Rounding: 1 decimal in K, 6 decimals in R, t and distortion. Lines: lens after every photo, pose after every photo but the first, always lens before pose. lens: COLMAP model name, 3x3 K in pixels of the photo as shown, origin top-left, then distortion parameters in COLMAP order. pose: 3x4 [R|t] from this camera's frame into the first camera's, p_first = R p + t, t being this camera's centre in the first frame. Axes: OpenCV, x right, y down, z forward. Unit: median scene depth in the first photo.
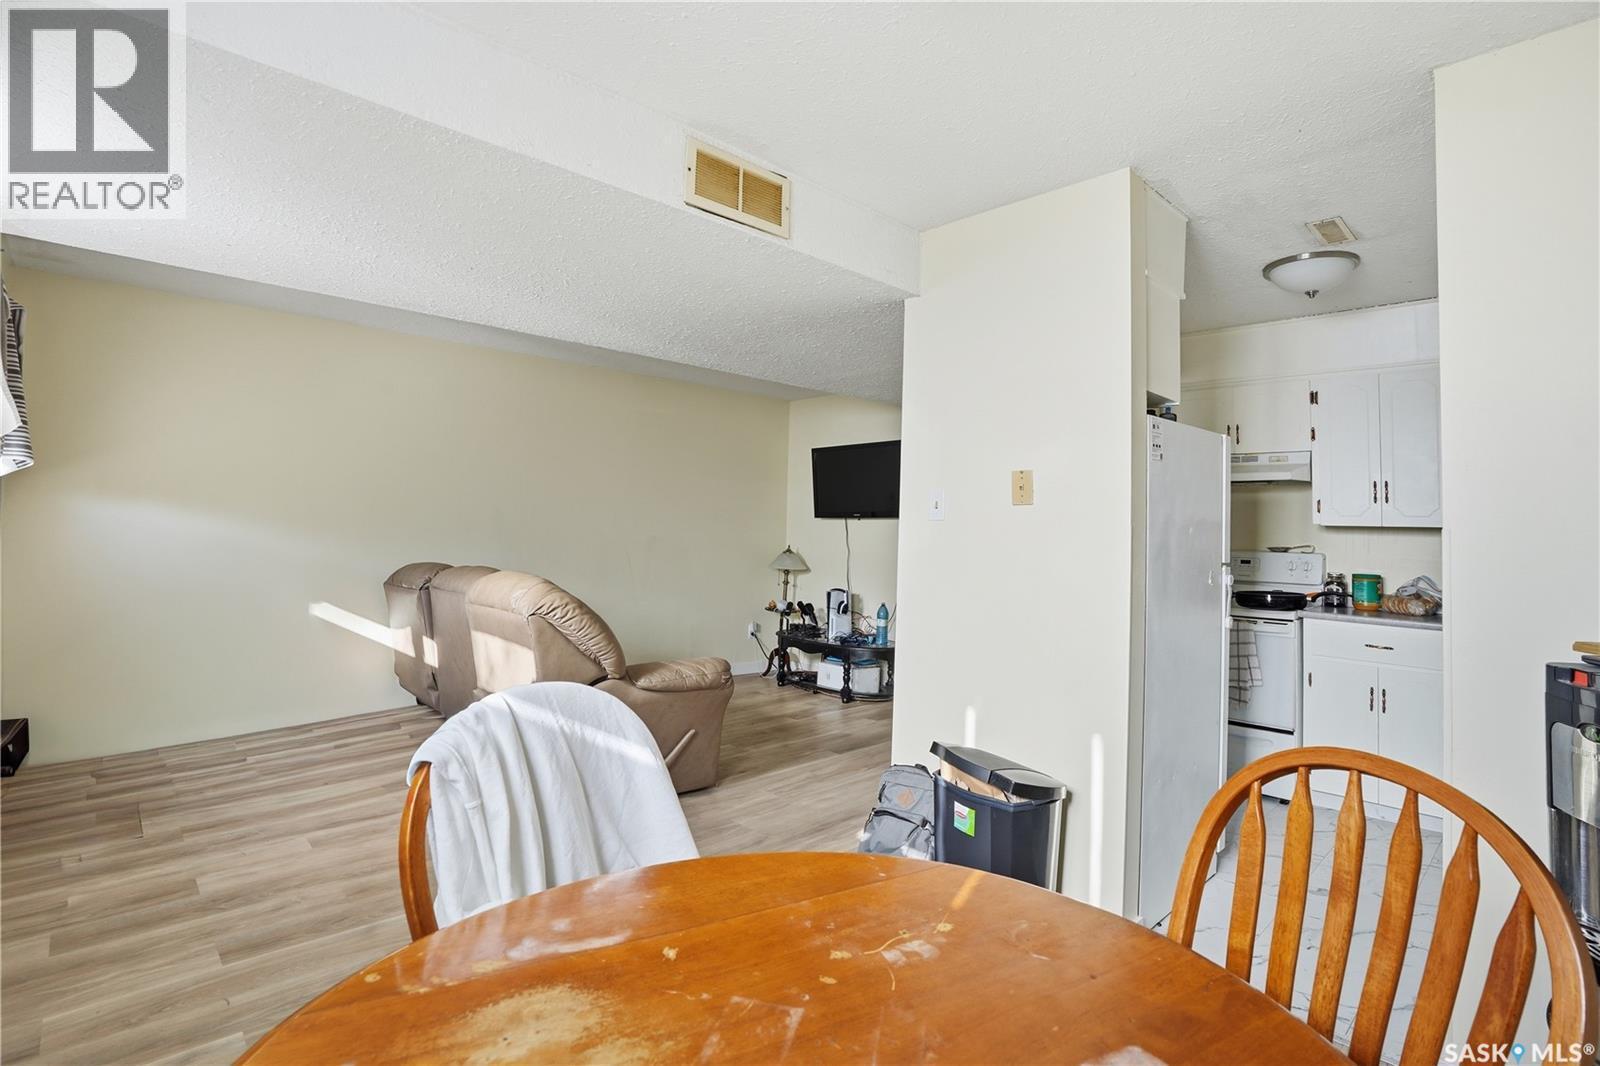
lens RADIAL K [[790.6, 0, 796.9], [0, 790.6, 459.3], [0, 0, 1]] dist [-0.071109, 0.029975]
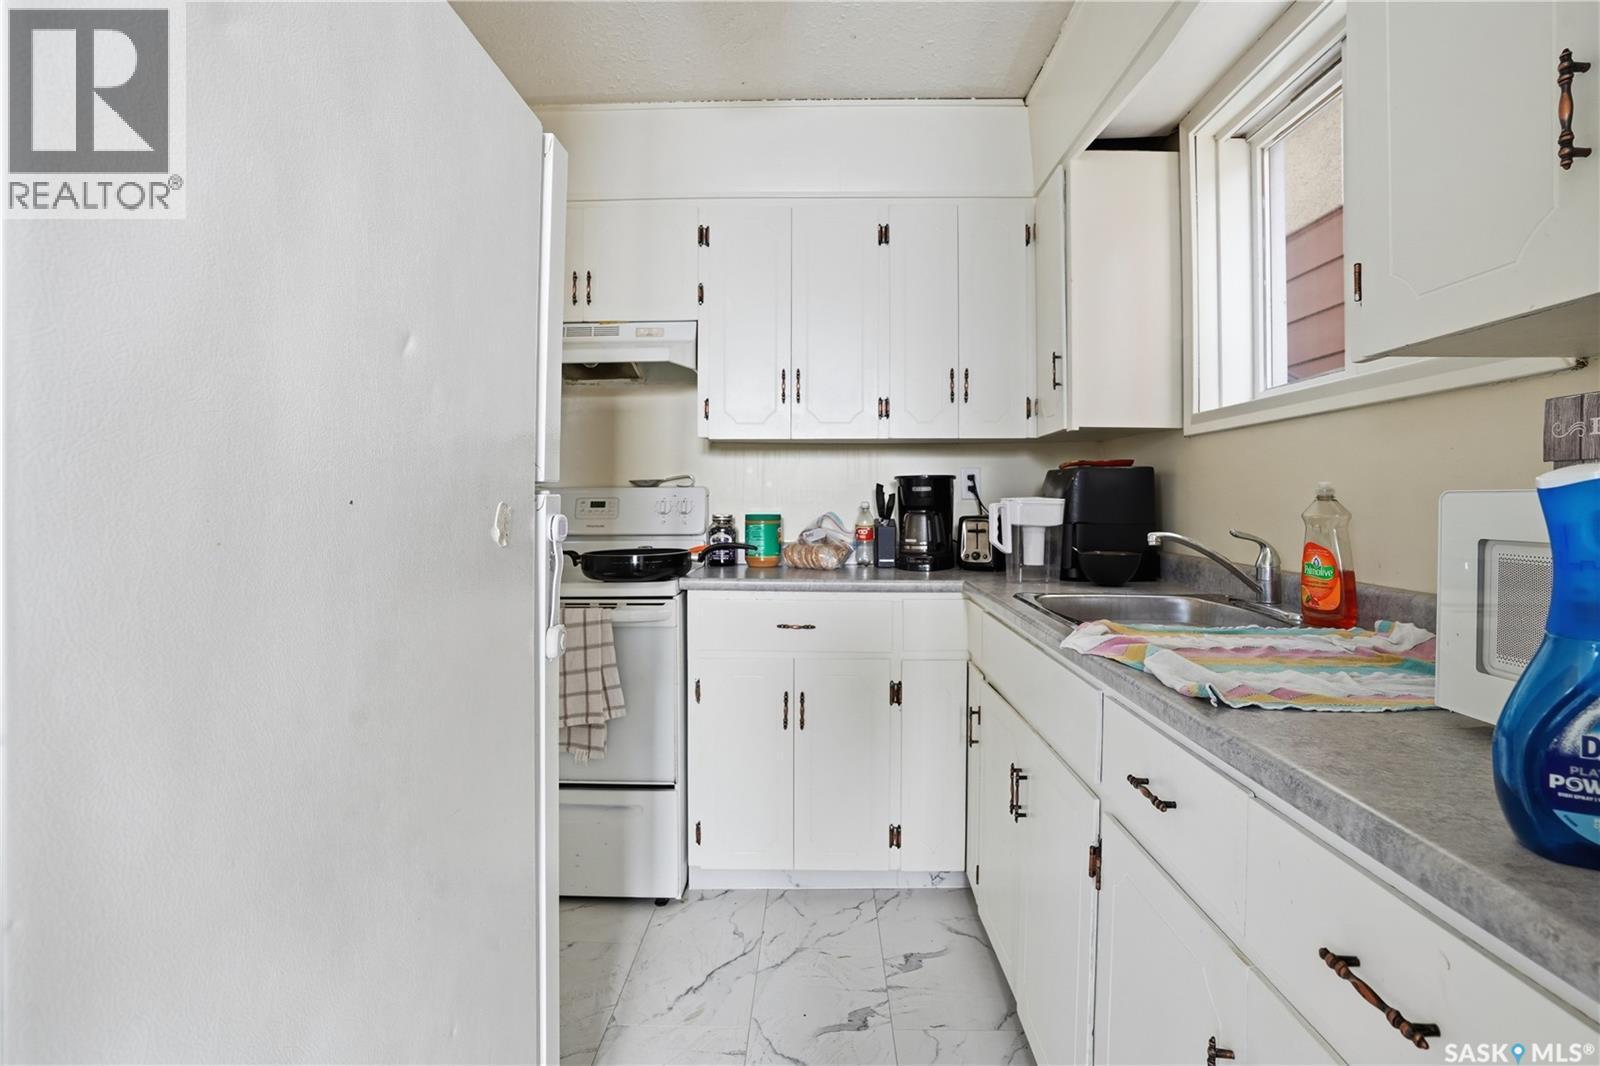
lens RADIAL K [[764.5, 0, 800.2], [0, 764.5, 497.5], [0, 0, 1]] dist [-0.071042, 0.026633]
pose [[0.708505, -0.029434, 0.705091, 0.294811], [-0.033263, 0.996626, 0.075029, 0.084593], [-0.704921, -0.076612, 0.705136, 0.507677]]
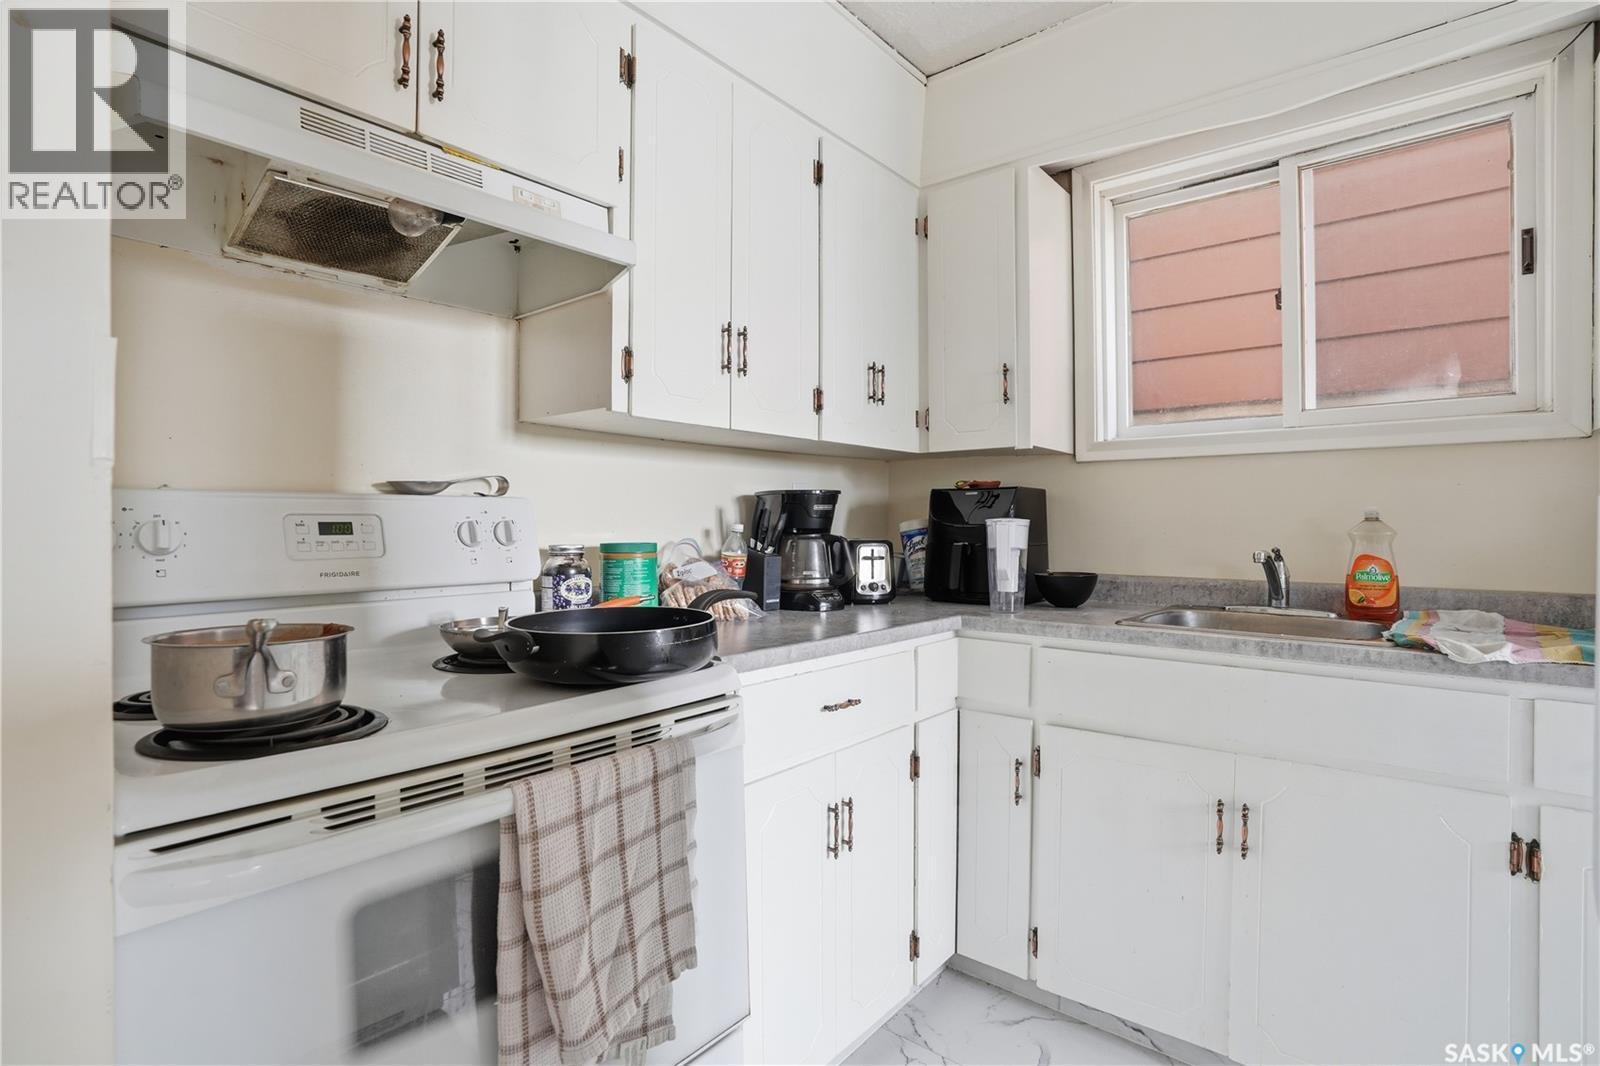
lens RADIAL K [[782.8, 0, 800.0], [0, 782.8, 533.0], [0, 0, 1]] dist [-0.067634, 0.029155]
pose [[-0.109155, -0.041209, 0.993170, 0.301864], [-0.081753, 0.996128, 0.032347, 0.123587], [-0.990657, -0.077664, -0.112101, 0.960414]]
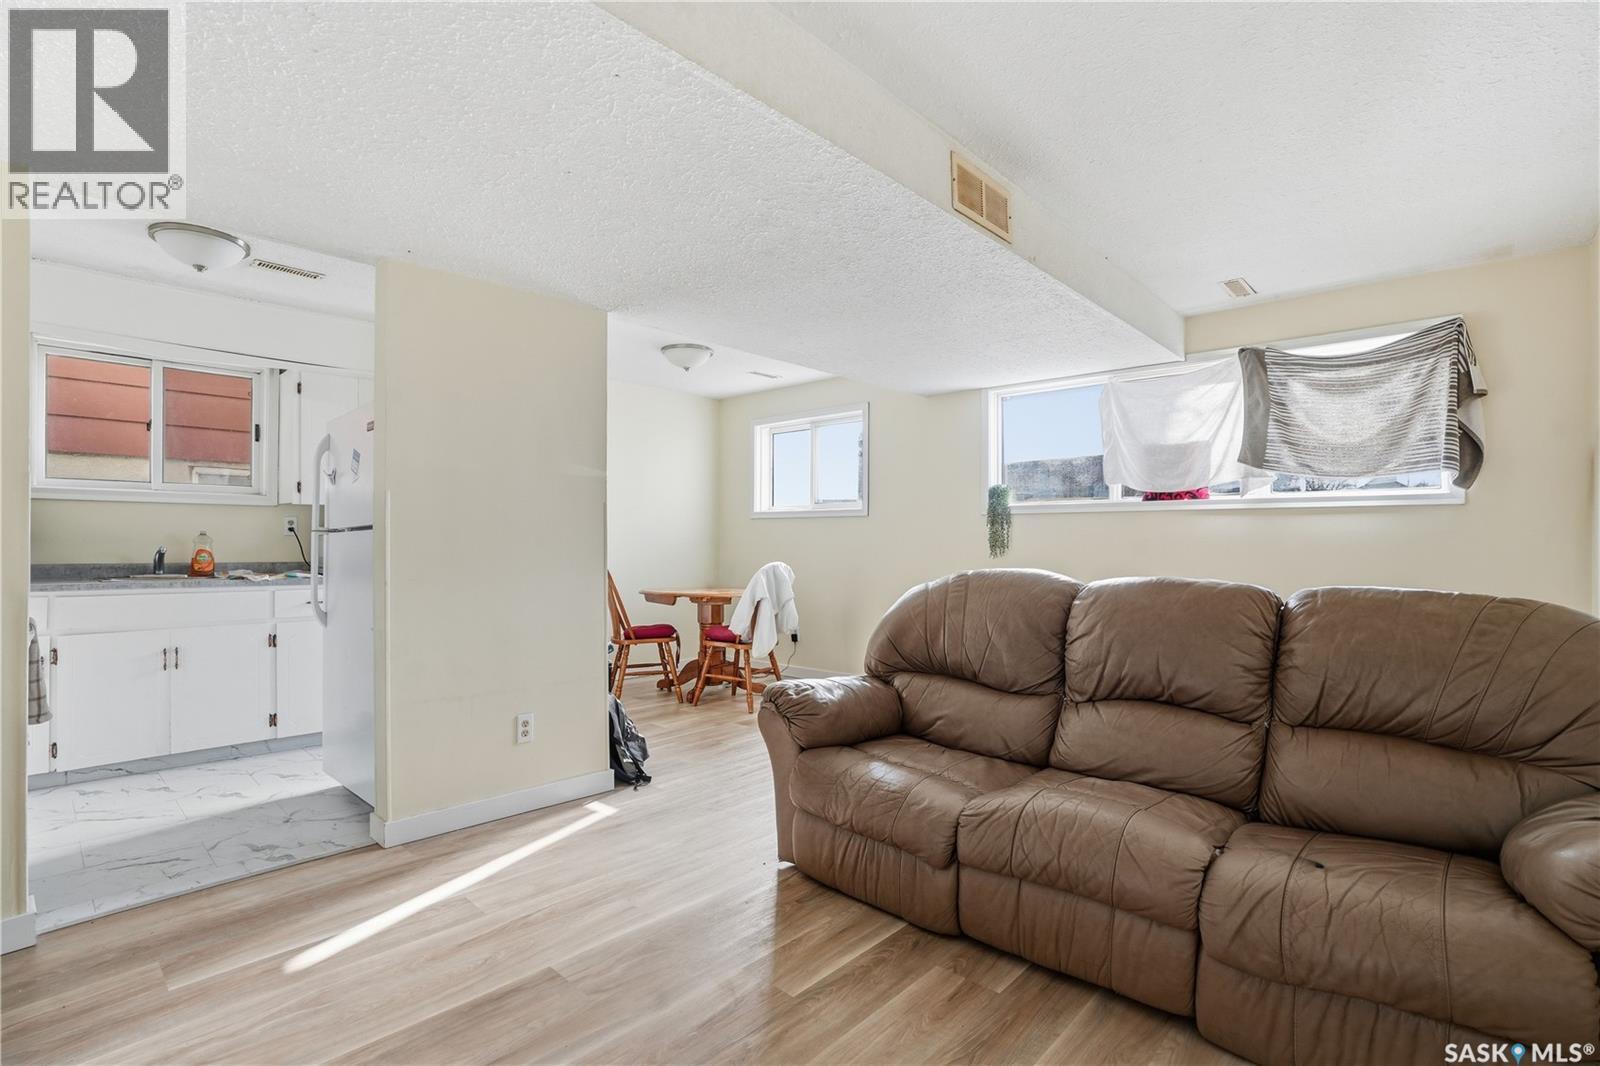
lens RADIAL K [[747.6, 0, 800.0], [0, 747.6, 533.0], [0, 0, 1]] dist [-0.062788, 0.022959]
pose [[-0.997863, -0.034254, -0.055646, -0.071158], [-0.029129, 0.995478, -0.090420, 0.167857], [0.058492, -0.088606, -0.994348, 1.637872]]
